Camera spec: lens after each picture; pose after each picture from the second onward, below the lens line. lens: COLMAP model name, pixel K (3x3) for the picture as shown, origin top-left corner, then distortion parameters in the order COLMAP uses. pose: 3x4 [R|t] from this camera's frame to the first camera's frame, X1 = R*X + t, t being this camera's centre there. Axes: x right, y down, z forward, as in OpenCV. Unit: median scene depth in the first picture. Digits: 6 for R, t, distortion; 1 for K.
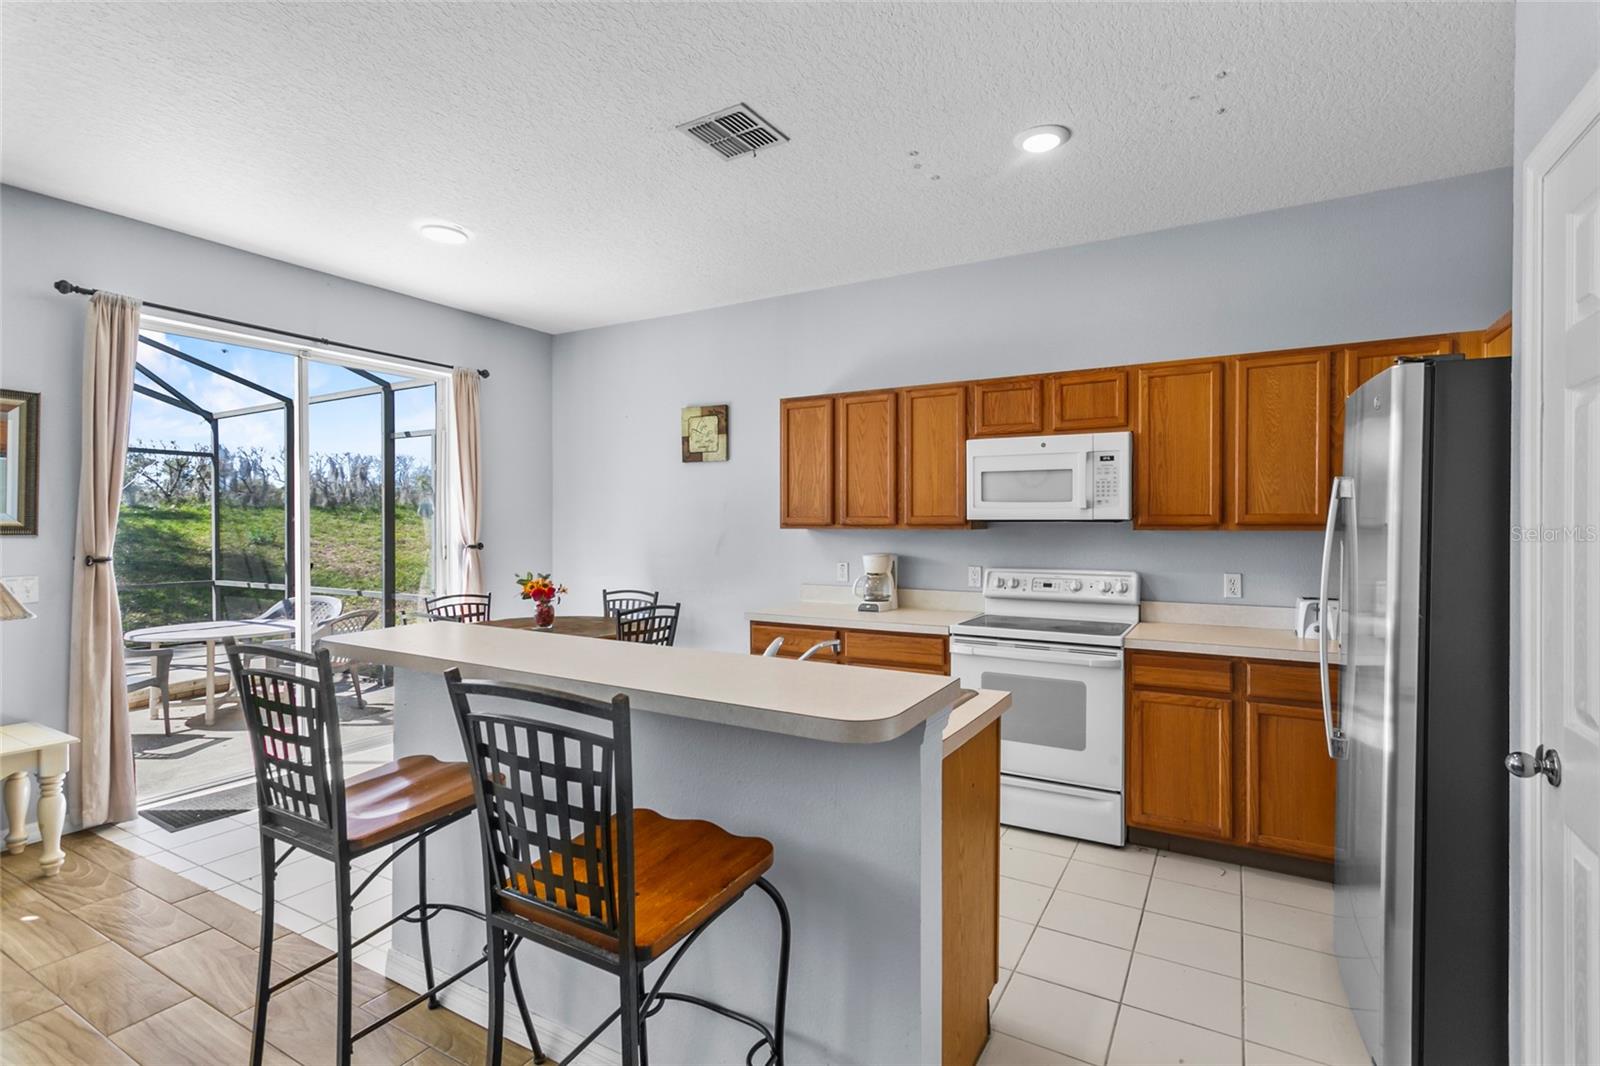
lens RADIAL K [[760.7, 0, 803.9], [0, 760.7, 526.2], [0, 0, 1]] dist [0.000075, 0.002038]
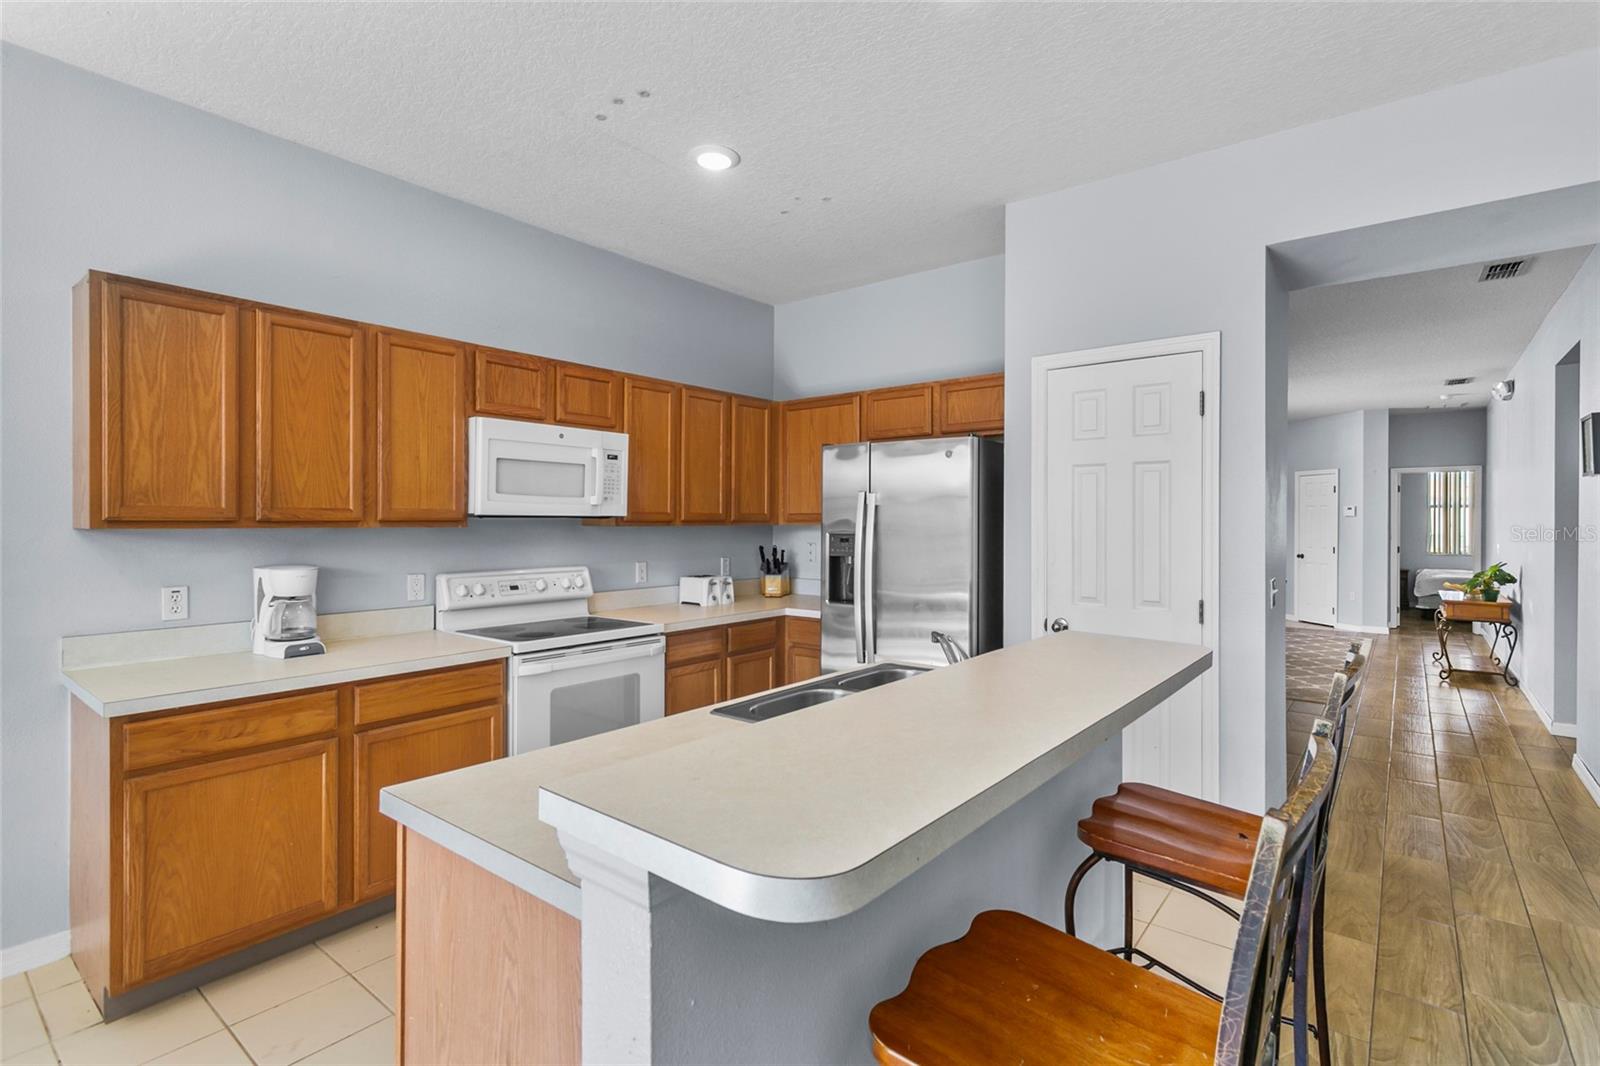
lens RADIAL K [[760.7, 0, 803.9], [0, 760.7, 526.2], [0, 0, 1]] dist [0.000075, 0.002038]
pose [[0.148055, -0.005308, 0.988965, -0.563712], [0.001927, 0.999985, 0.005078, 0.000163], [-0.988977, 0.001154, 0.148063, 0.564587]]
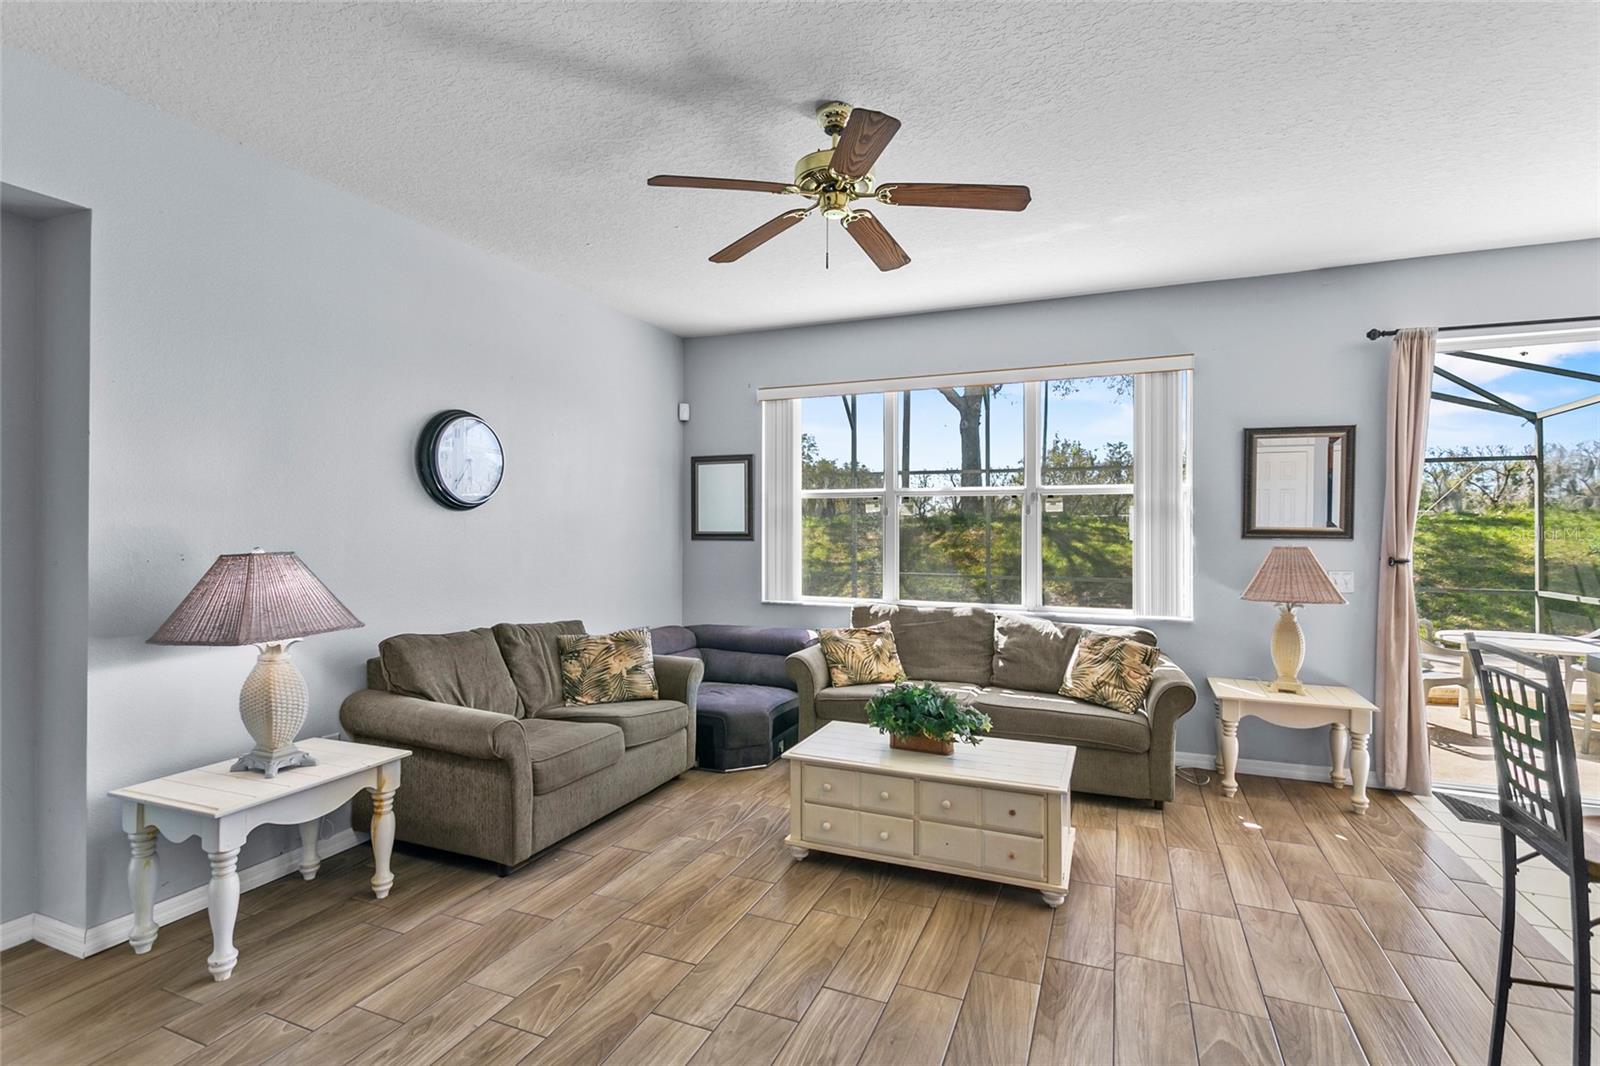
lens RADIAL K [[755.8, 0, 798.1], [0, 755.8, 526.5], [0, 0, 1]] dist [0.002070, 0.001609]
pose [[0.121792, -0.000985, -0.992555, 0.103352], [-0.006949, 0.999974, -0.001845, 0.000009], [0.992531, 0.007122, 0.121782, -0.047865]]
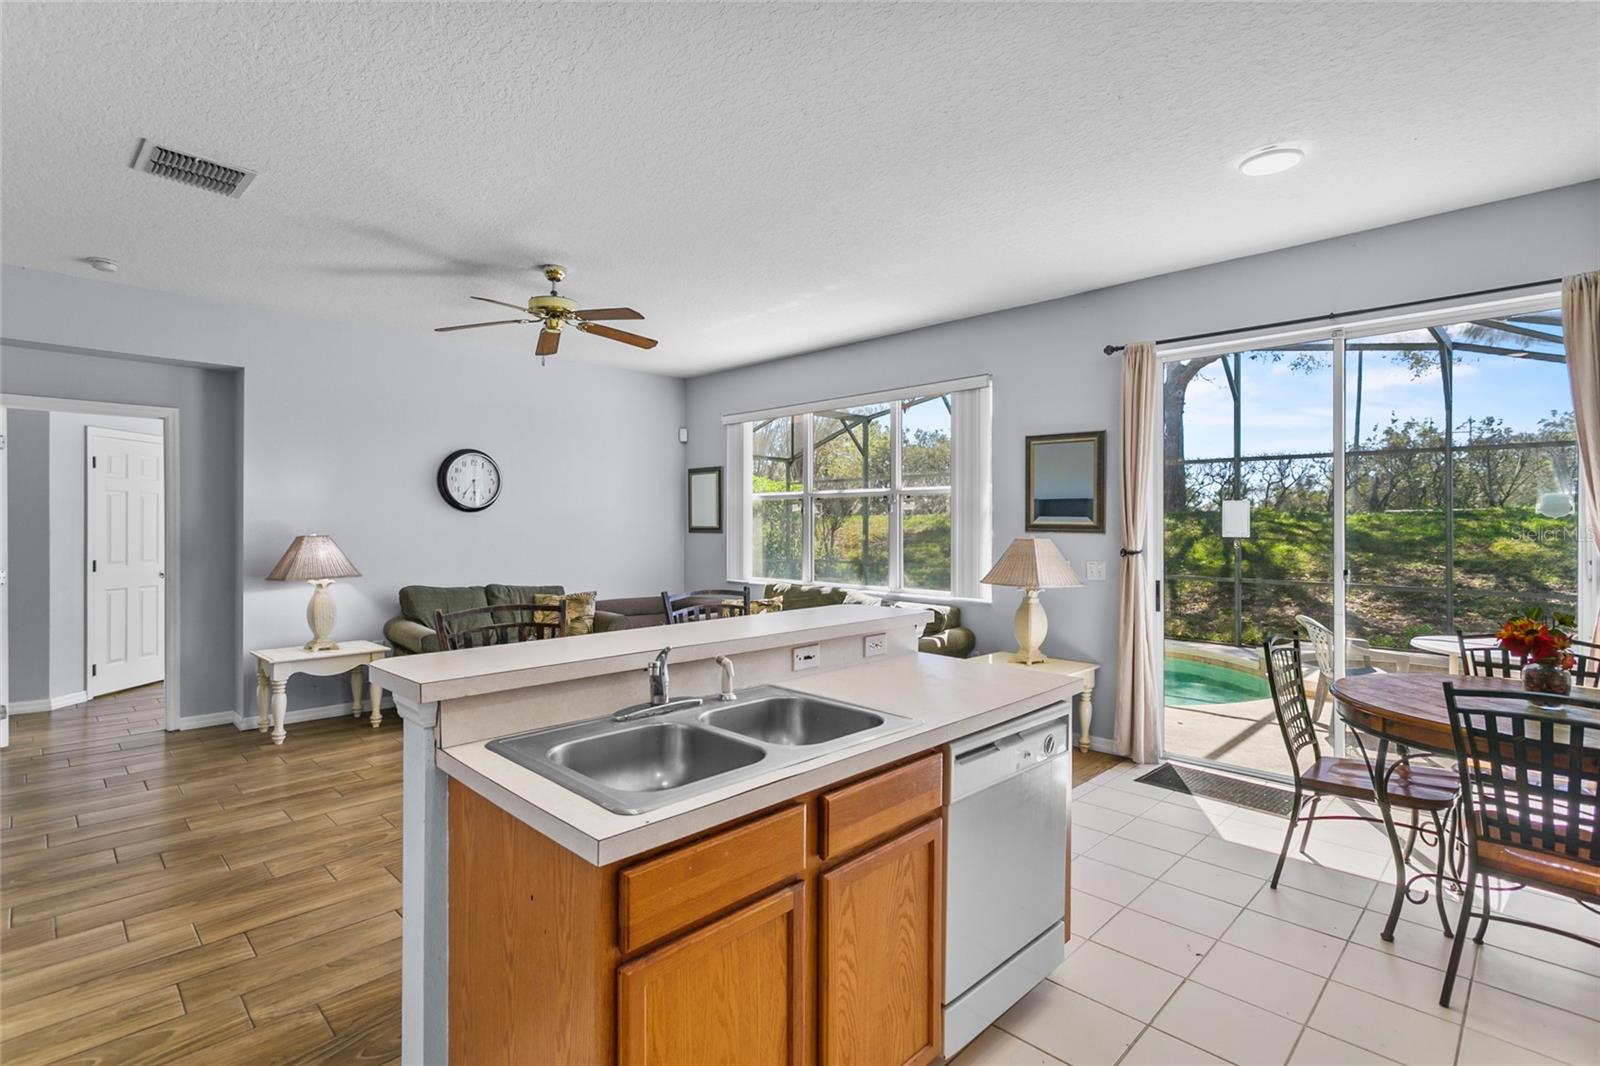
lens RADIAL K [[755.8, 0, 798.1], [0, 755.8, 526.5], [0, 0, 1]] dist [0.002070, 0.001609]
pose [[-0.253432, 0.002917, -0.967349, 0.438819], [-0.006475, 0.999968, 0.004712, -0.001722], [0.967332, 0.007458, -0.253405, 0.743342]]
